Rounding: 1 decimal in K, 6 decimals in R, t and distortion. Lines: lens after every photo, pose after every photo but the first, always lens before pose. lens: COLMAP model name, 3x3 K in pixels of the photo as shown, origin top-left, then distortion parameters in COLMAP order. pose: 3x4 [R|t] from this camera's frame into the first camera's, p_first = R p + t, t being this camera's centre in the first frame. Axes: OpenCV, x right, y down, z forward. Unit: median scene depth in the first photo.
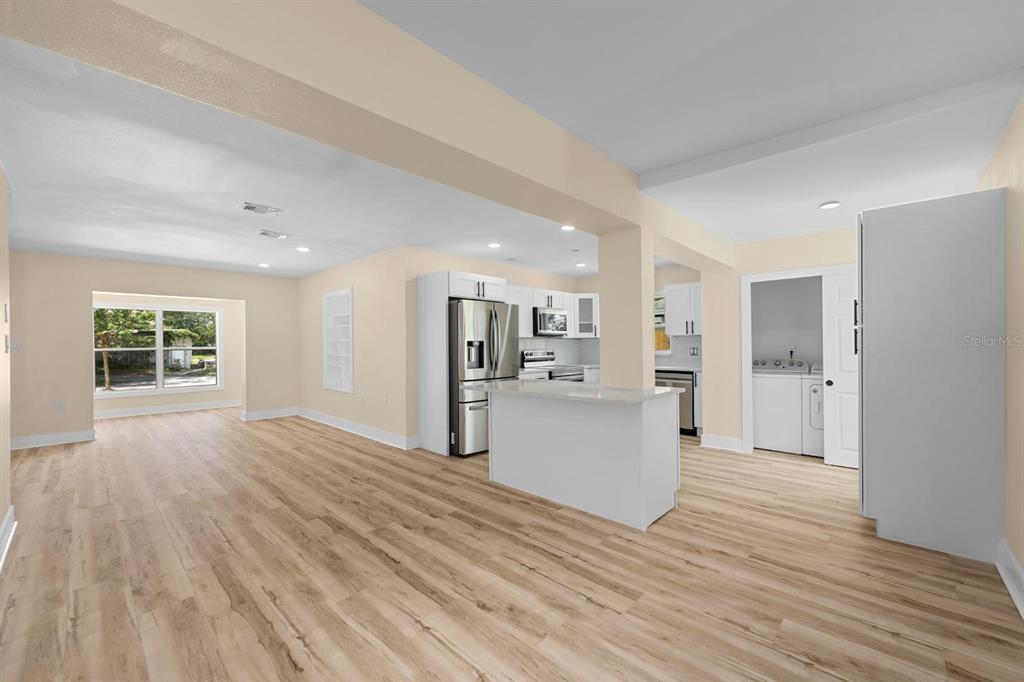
lens RADIAL K [[411.2, 0, 513.3], [0, 411.2, 345.6], [0, 0, 1]] dist [-0.000666, -0.000518]
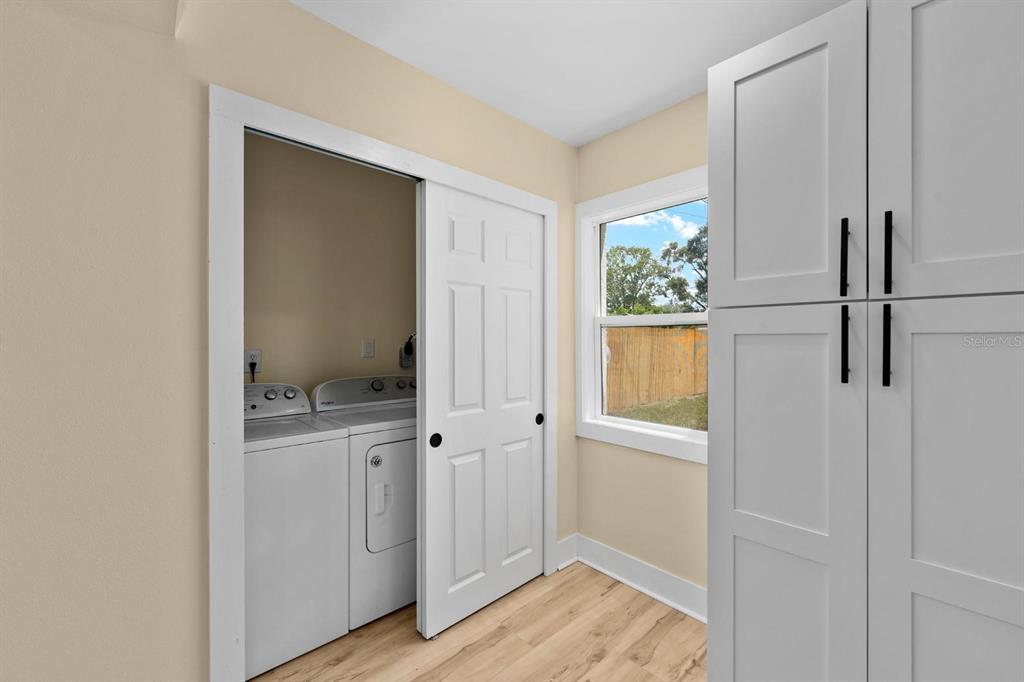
lens RADIAL K [[411.6, 0, 512.0], [0, 411.6, 341.0], [0, 0, 1]] dist [0.001389, 0.000012]
pose [[0.066989, 0.007441, 0.997726, 0.281929], [0.000631, 0.999972, -0.007500, -0.006188], [-0.997754, 0.001132, 0.066982, 0.719673]]
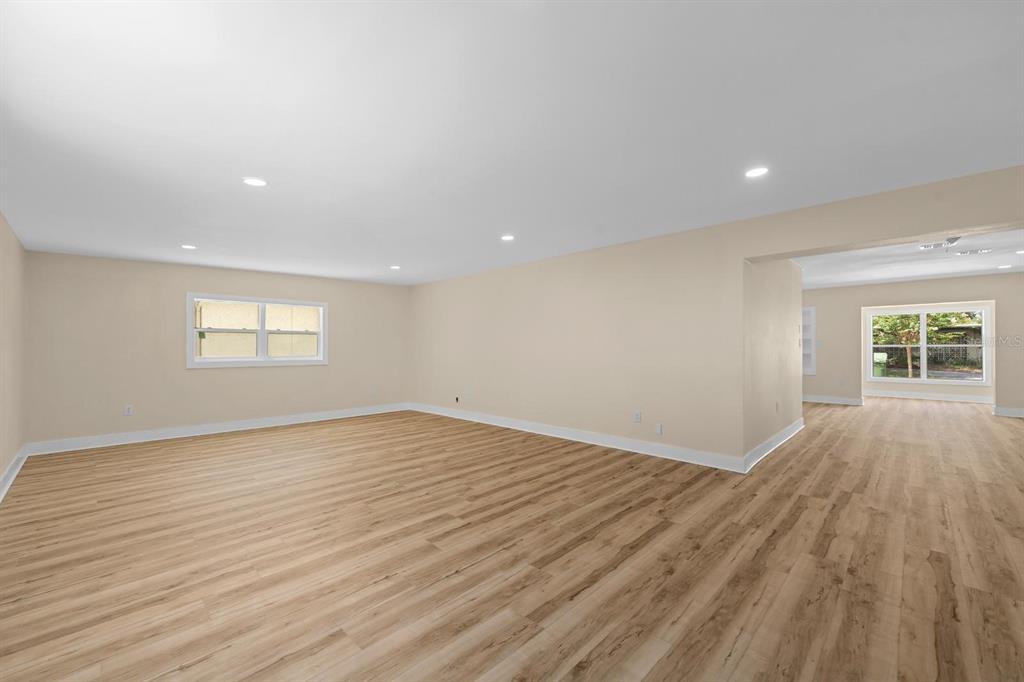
lens RADIAL K [[411.2, 0, 513.3], [0, 411.2, 345.6], [0, 0, 1]] dist [-0.000666, -0.000518]
pose [[-0.011224, 0.007901, -0.999906, 0.549155], [0.002013, 0.999967, 0.007879, -0.005604], [0.999935, -0.001924, -0.011240, -0.287686]]
